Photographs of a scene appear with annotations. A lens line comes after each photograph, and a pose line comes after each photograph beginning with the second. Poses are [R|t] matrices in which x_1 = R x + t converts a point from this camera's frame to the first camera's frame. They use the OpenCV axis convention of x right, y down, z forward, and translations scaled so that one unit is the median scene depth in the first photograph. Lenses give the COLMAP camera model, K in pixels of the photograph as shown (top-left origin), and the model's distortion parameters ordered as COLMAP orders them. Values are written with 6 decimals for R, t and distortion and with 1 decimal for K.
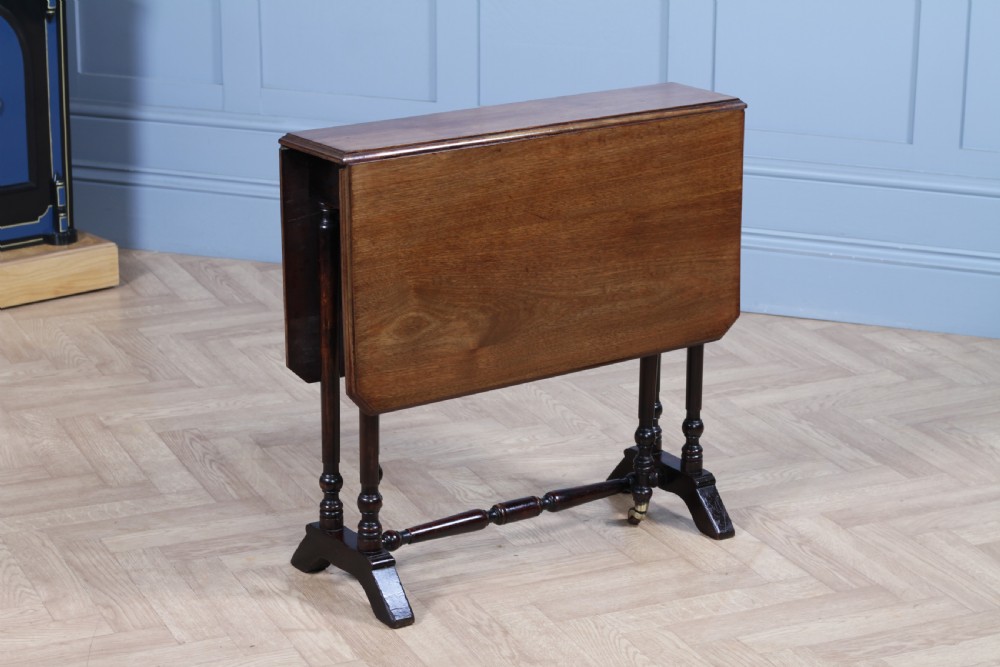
lens RADIAL K [[2386.4, 0, 500.0], [0, 2386.4, 333.5], [0, 0, 1]] dist [-0.070117, -0.312463]
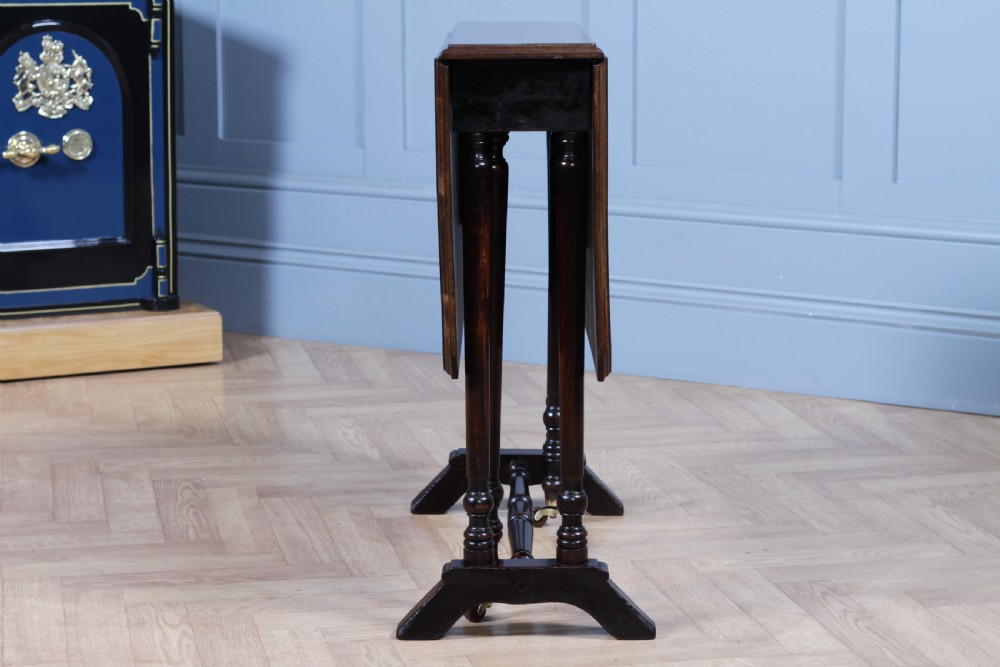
lens RADIAL K [[2386.4, 0, 500.0], [0, 2386.4, 333.5], [0, 0, 1]] dist [-0.070117, -0.312463]
pose [[0.976725, 0.030572, -0.212306, 0.155304], [-0.057592, 0.990824, -0.122277, 0.087376], [0.206619, 0.131658, 0.969523, 0.203733]]
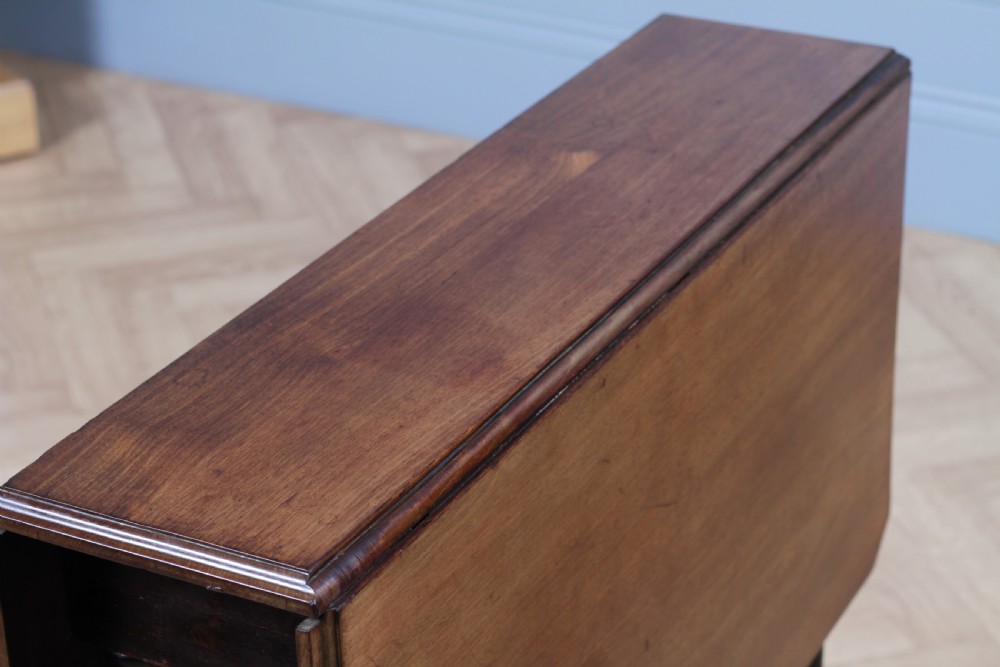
lens RADIAL K [[2395.3, 0, 500.0], [0, 2395.3, 333.5], [0, 0, 1]] dist [-0.073554, -0.288865]
pose [[0.991172, 0.029326, -0.129298, 0.019244], [-0.007094, 0.985564, 0.169154, -0.127179], [0.132392, -0.166744, 0.977072, 0.579175]]
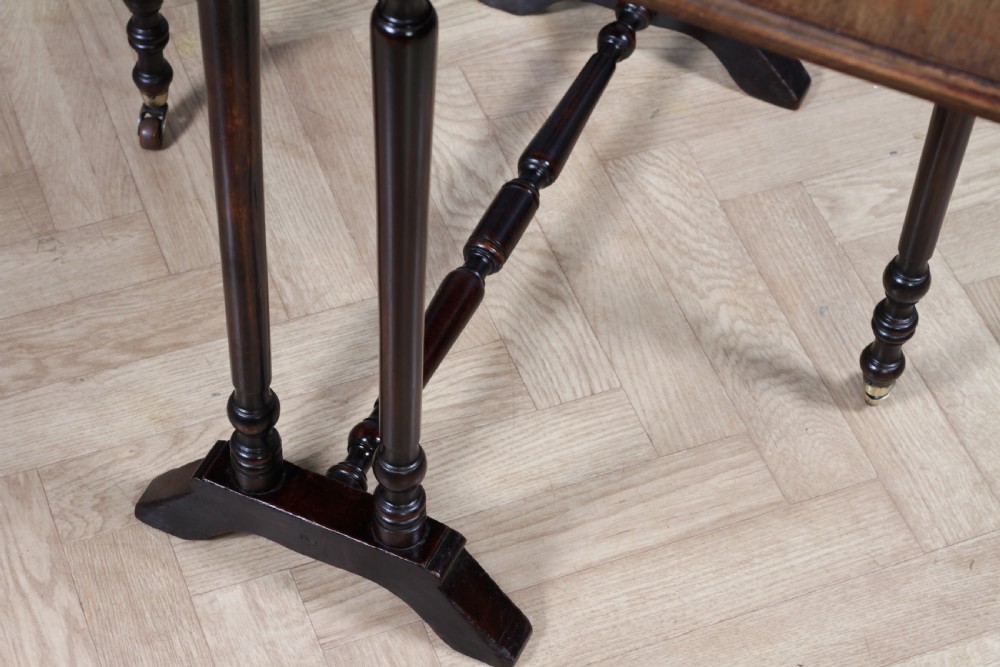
lens RADIAL K [[2386.4, 0, 500.0], [0, 2386.4, 333.5], [0, 0, 1]] dist [-0.070117, -0.312463]
pose [[0.997996, 0.062947, -0.006395, 0.000749], [-0.048660, 0.828204, 0.558310, -0.172205], [0.040441, -0.556880, 0.829608, 0.543644]]
